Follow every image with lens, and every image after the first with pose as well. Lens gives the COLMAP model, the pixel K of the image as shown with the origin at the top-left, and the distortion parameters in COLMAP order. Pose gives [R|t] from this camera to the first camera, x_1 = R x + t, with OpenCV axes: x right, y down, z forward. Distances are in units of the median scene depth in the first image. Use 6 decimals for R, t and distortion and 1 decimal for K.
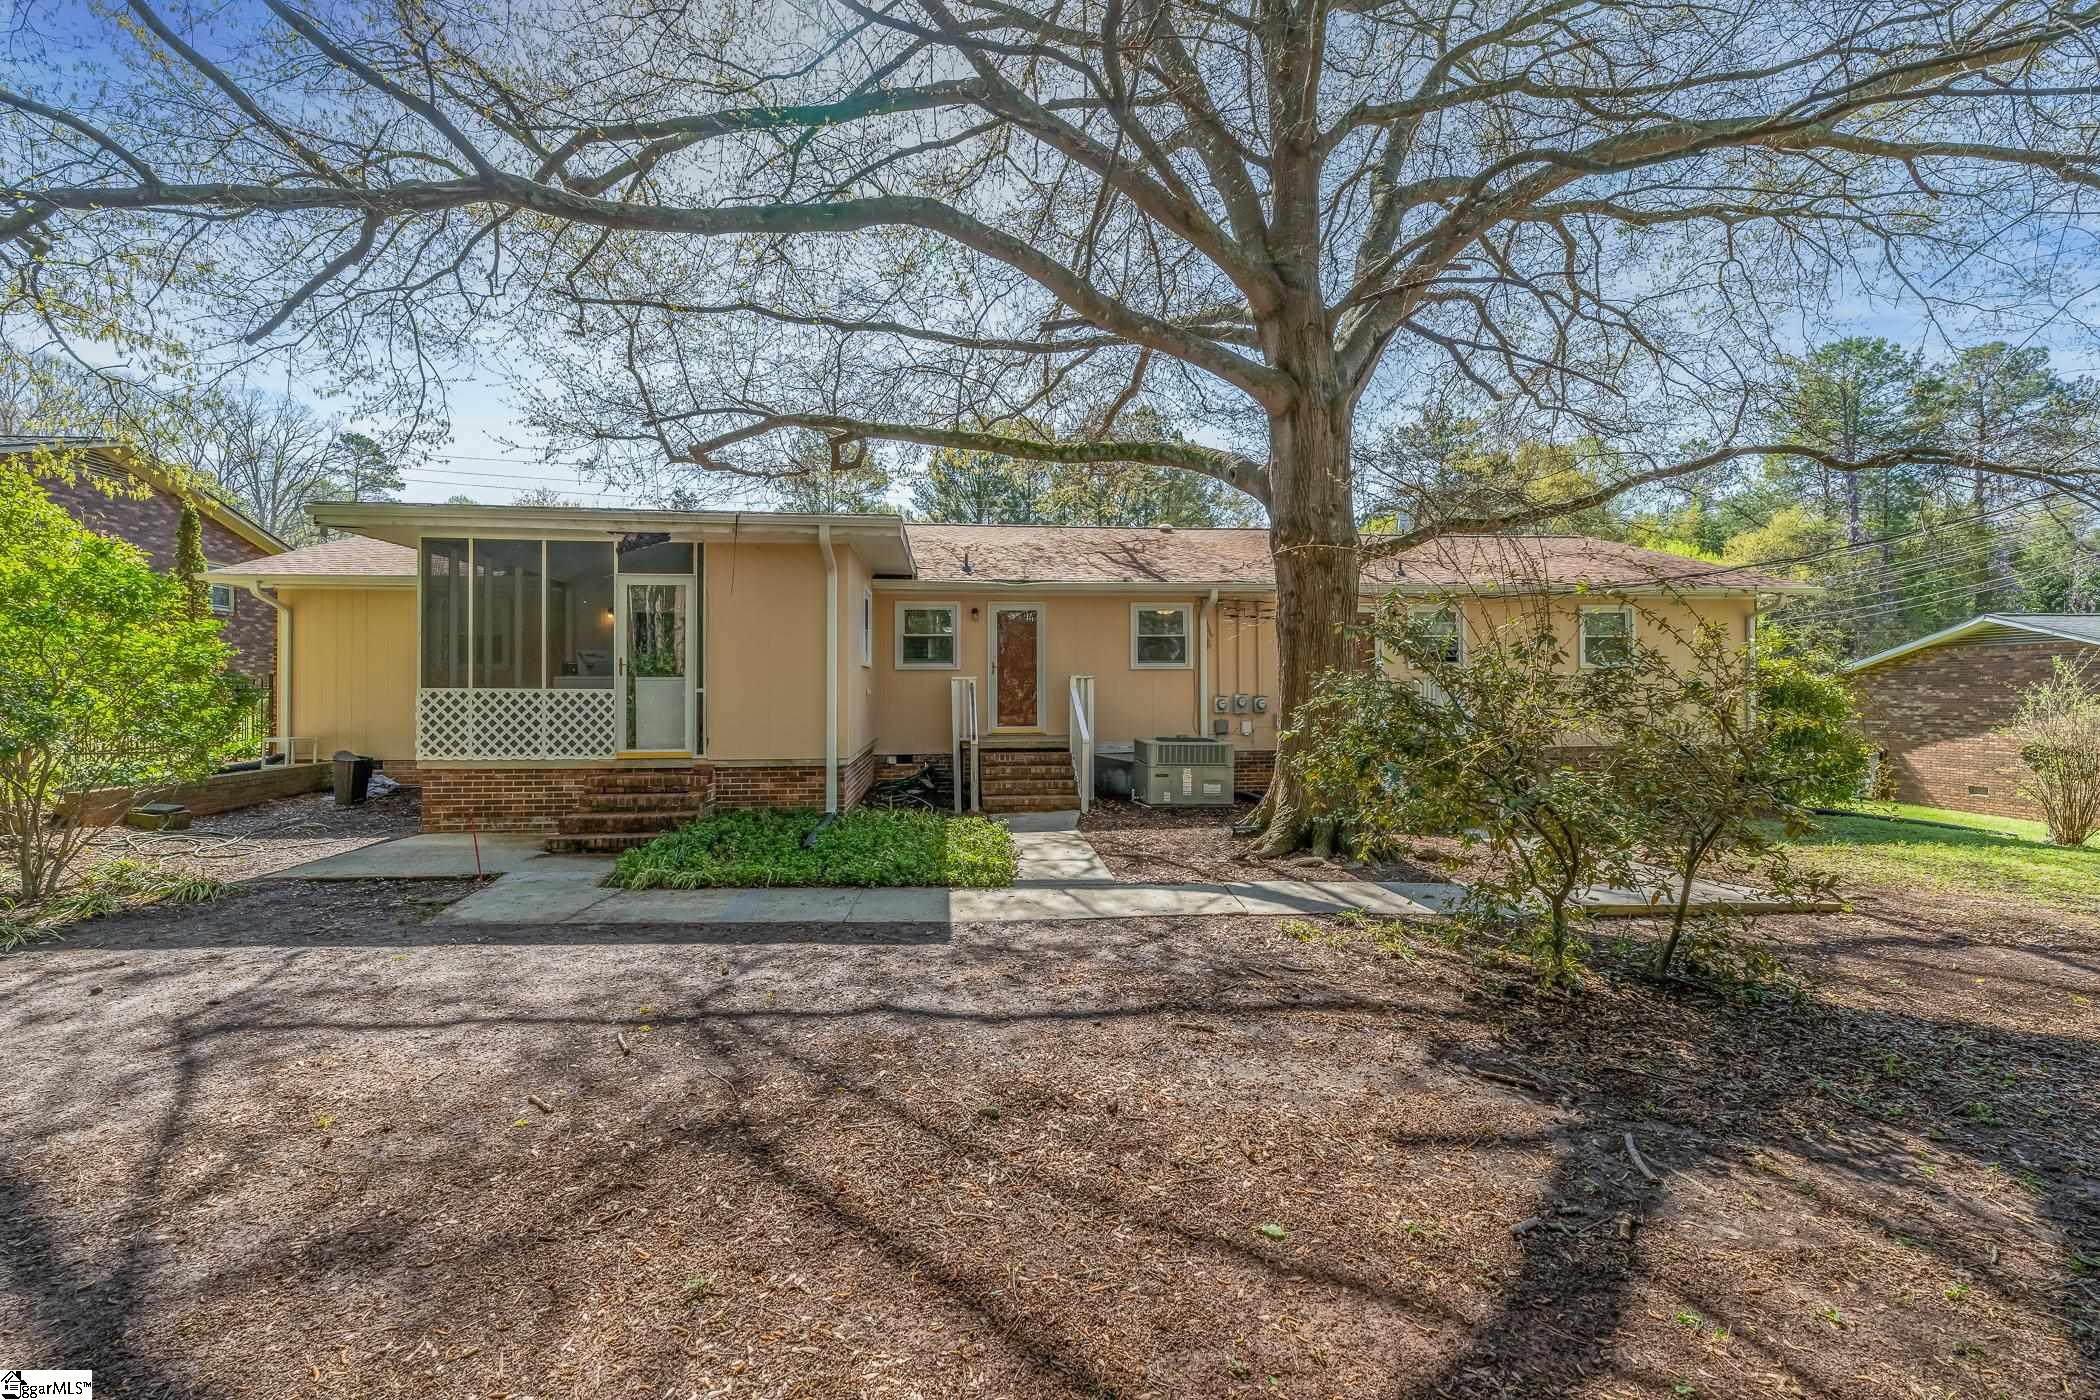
lens RADIAL K [[872.9, 0, 1050.0], [0, 872.9, 700.0], [0, 0, 1]] dist [0.004138, 0.000009]
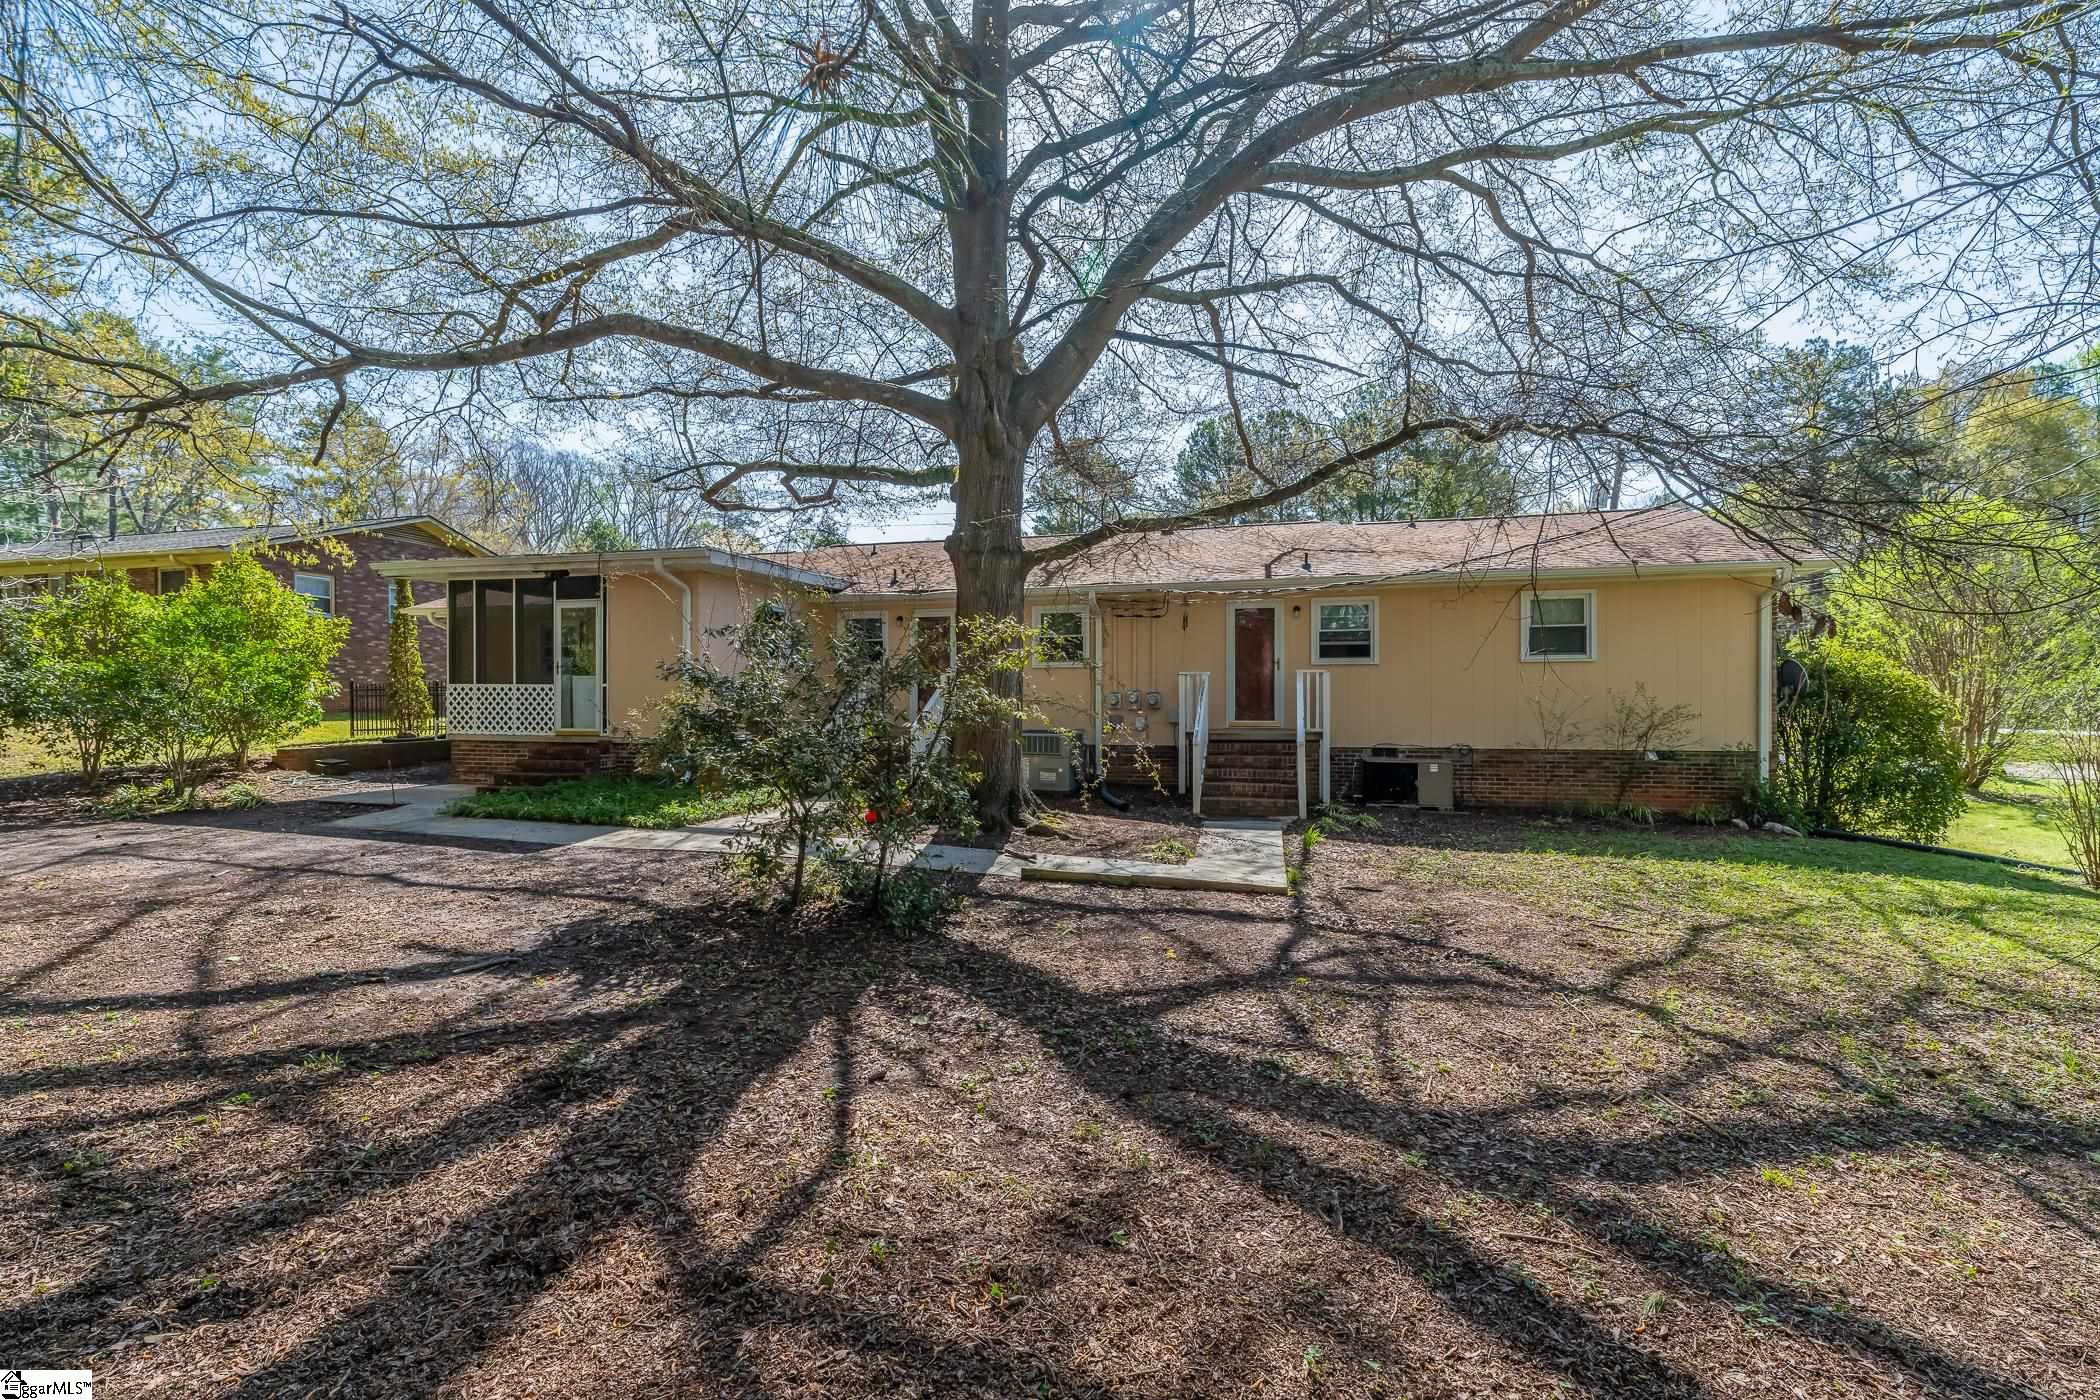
lens RADIAL K [[903.1, 0, 1050.0], [0, 903.1, 700.0], [0, 0, 1]] dist [0.000725, 0.000106]
pose [[0.941490, 0.004991, -0.337003, 0.724720], [-0.004549, 0.999987, 0.002101, 0.005366], [0.337010, -0.000445, 0.941501, -0.075015]]
